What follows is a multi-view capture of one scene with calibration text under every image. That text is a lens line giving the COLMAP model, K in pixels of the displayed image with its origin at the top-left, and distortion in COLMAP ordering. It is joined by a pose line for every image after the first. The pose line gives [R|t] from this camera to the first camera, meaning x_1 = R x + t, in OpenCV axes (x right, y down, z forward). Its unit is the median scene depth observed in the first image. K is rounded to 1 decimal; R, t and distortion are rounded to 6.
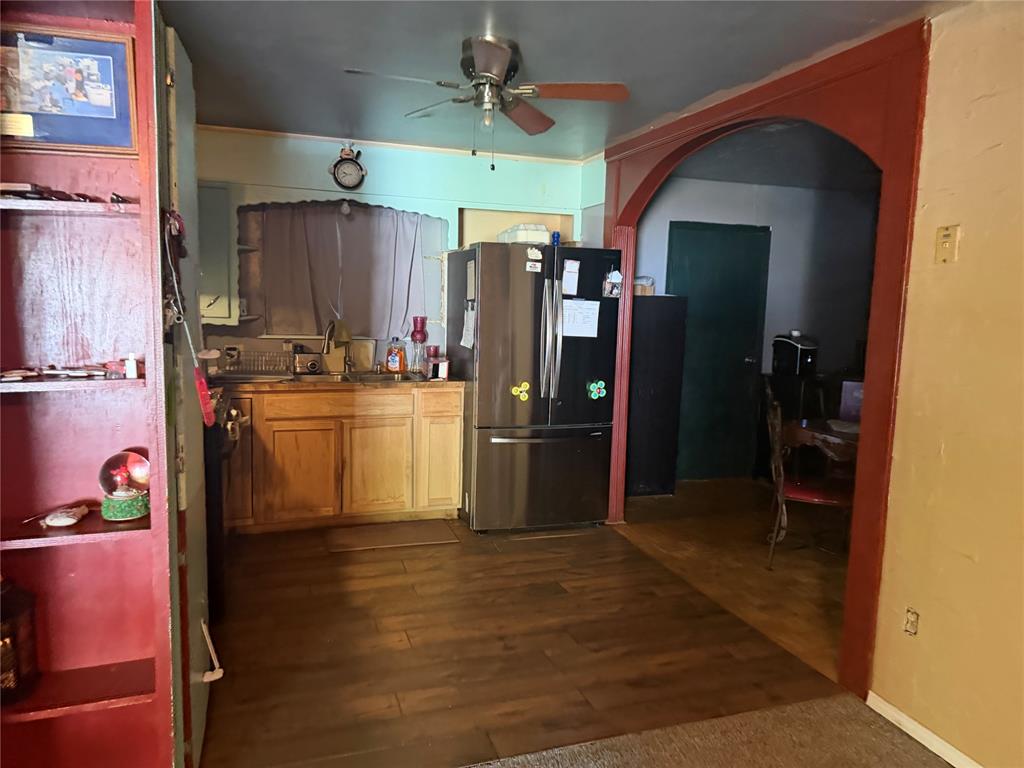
lens RADIAL K [[709.9, 0, 519.0], [0, 709.9, 388.7], [0, 0, 1]] dist [0.162169, -0.255635]
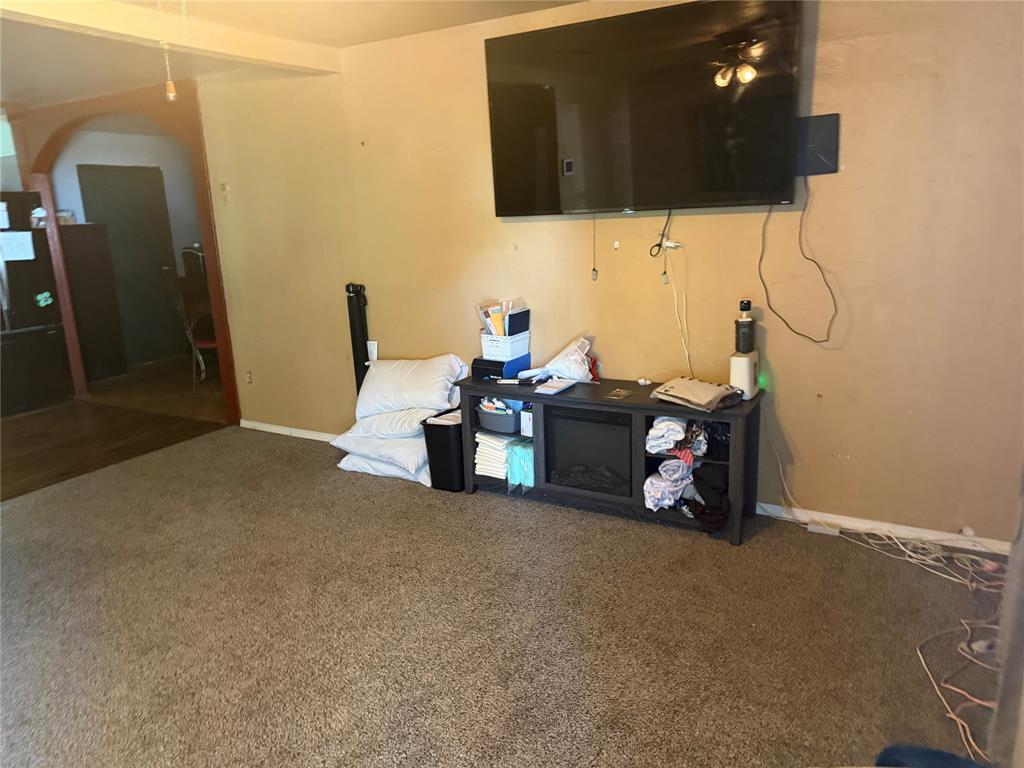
lens RADIAL K [[716.4, 0, 512.0], [0, 716.4, 384.0], [0, 0, 1]] dist [-0.001356, -0.003799]
pose [[0.753334, -0.207408, 0.624076, -0.099791], [0.139766, 0.977780, 0.156246, 0.071309], [-0.642615, -0.030481, 0.765583, -0.597836]]
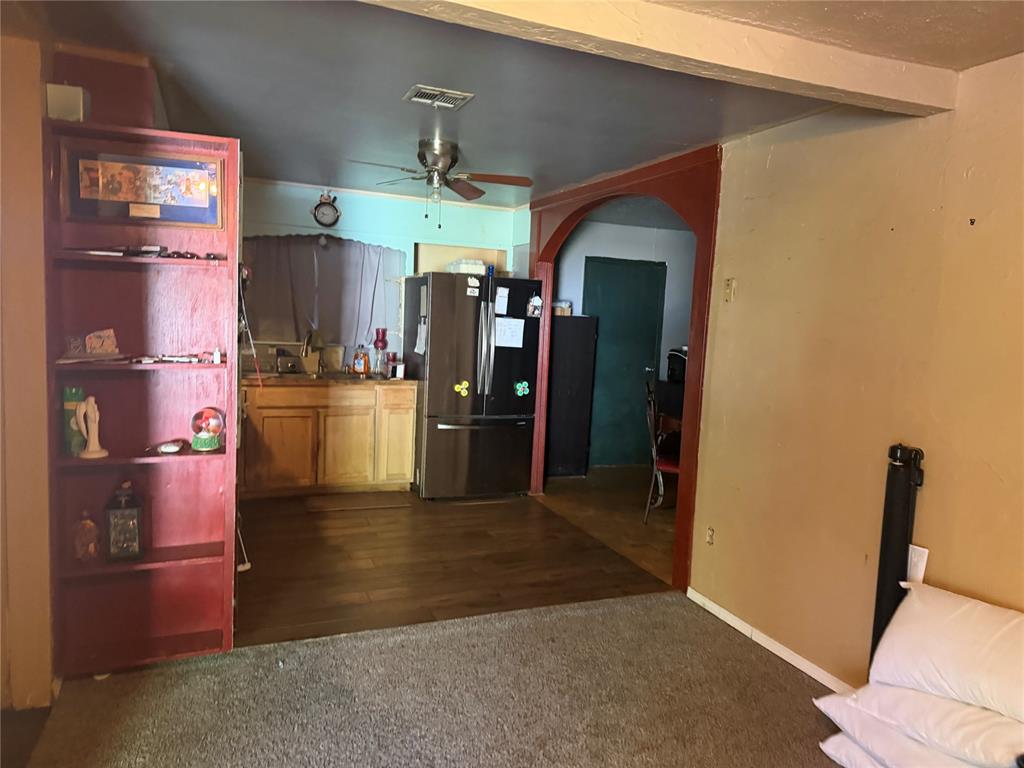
lens RADIAL K [[709.9, 0, 519.0], [0, 709.9, 388.7], [0, 0, 1]] dist [0.162169, -0.255635]
pose [[0.997722, 0.013538, 0.066091, 0.020378], [-0.012358, 0.999758, -0.018226, 0.025697], [-0.066321, 0.017368, 0.997647, -0.277737]]
